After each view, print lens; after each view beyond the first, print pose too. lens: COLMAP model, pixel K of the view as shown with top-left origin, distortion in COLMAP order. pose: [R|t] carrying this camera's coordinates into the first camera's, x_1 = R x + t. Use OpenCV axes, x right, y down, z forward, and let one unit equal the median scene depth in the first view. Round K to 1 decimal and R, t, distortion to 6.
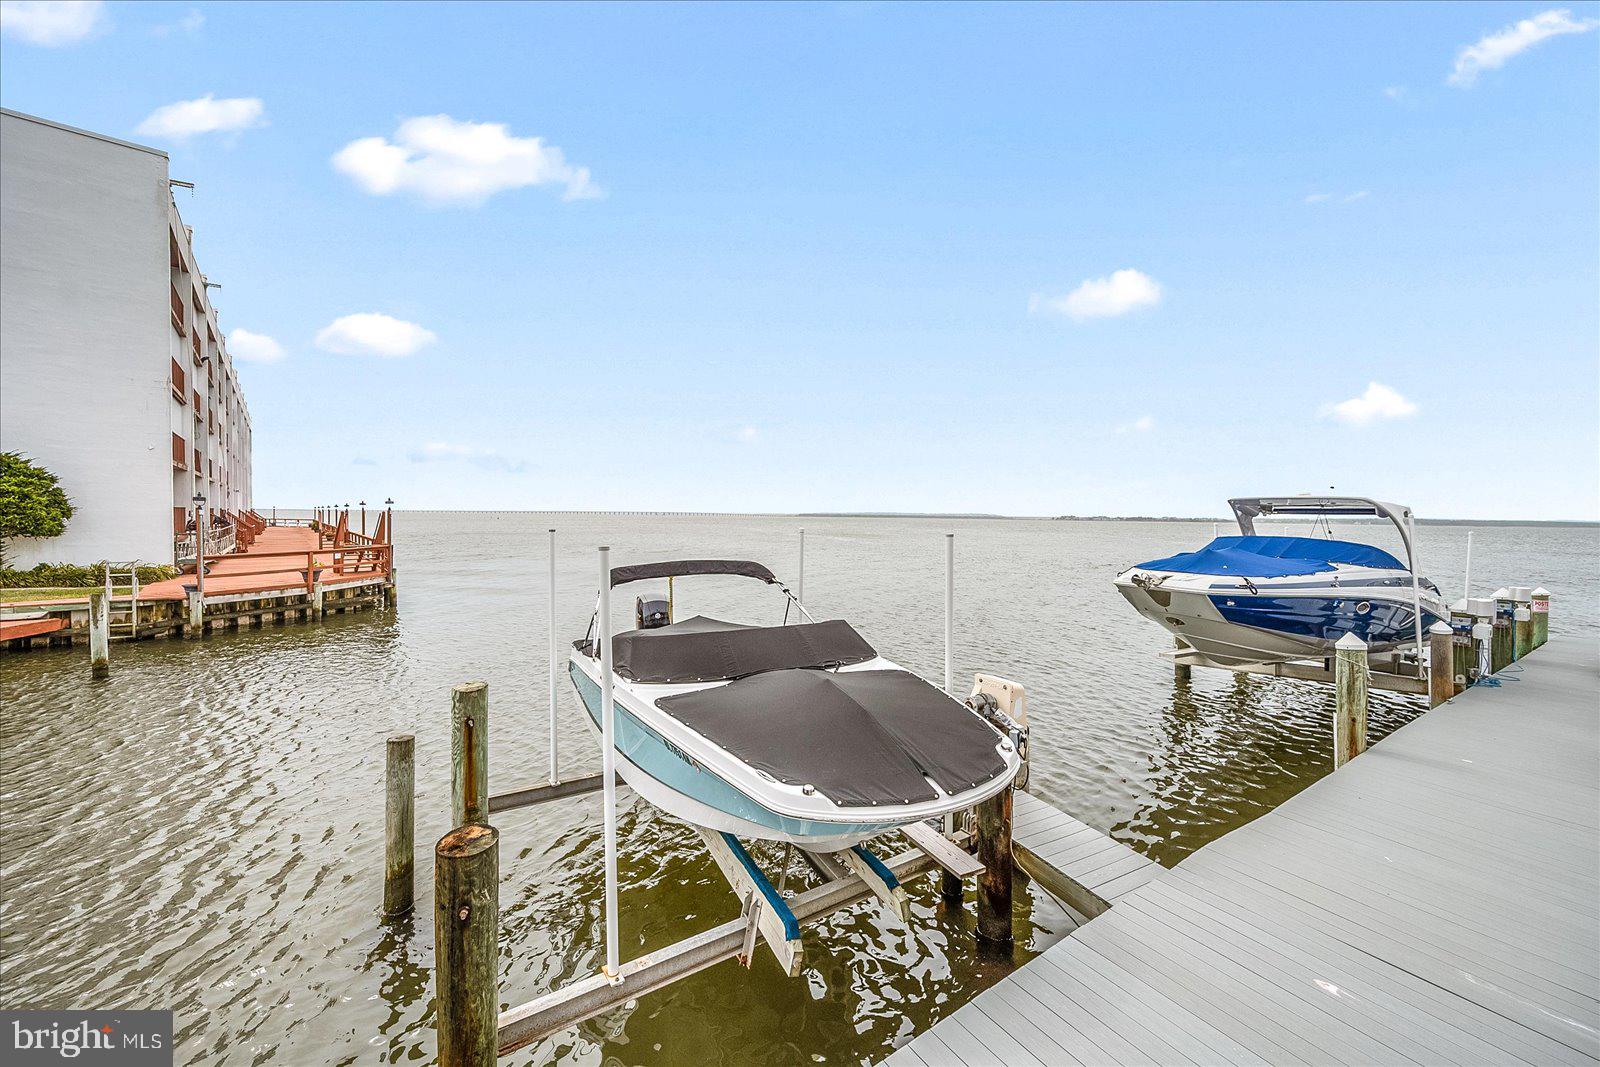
lens RADIAL K [[639.5, 0, 797.9], [0, 639.5, 530.4], [0, 0, 1]] dist [-0.001657, -0.000141]
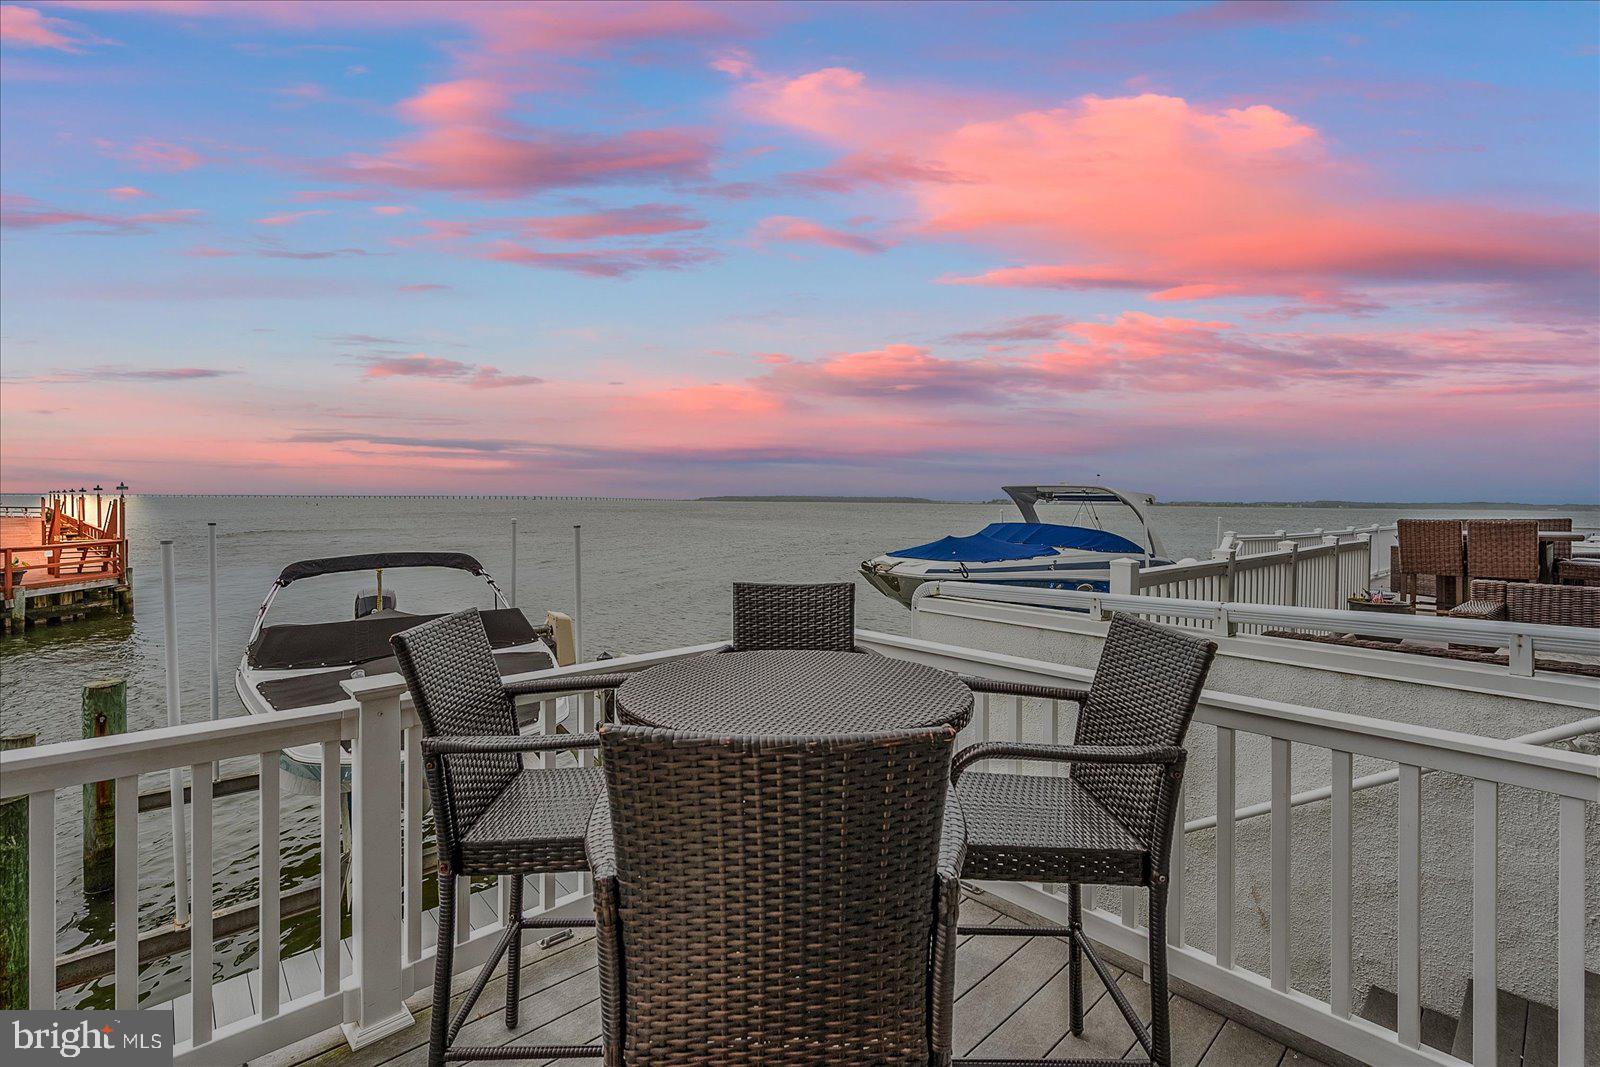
lens RADIAL K [[737.1, 0, 799.4], [0, 737.1, 504.3], [0, 0, 1]] dist [-0.000237, 0.000217]
pose [[0.990200, -0.003515, 0.139615, 0.109280], [0.005866, 0.999848, -0.016431, -0.002050], [-0.139536, 0.017089, 0.990069, -0.078977]]
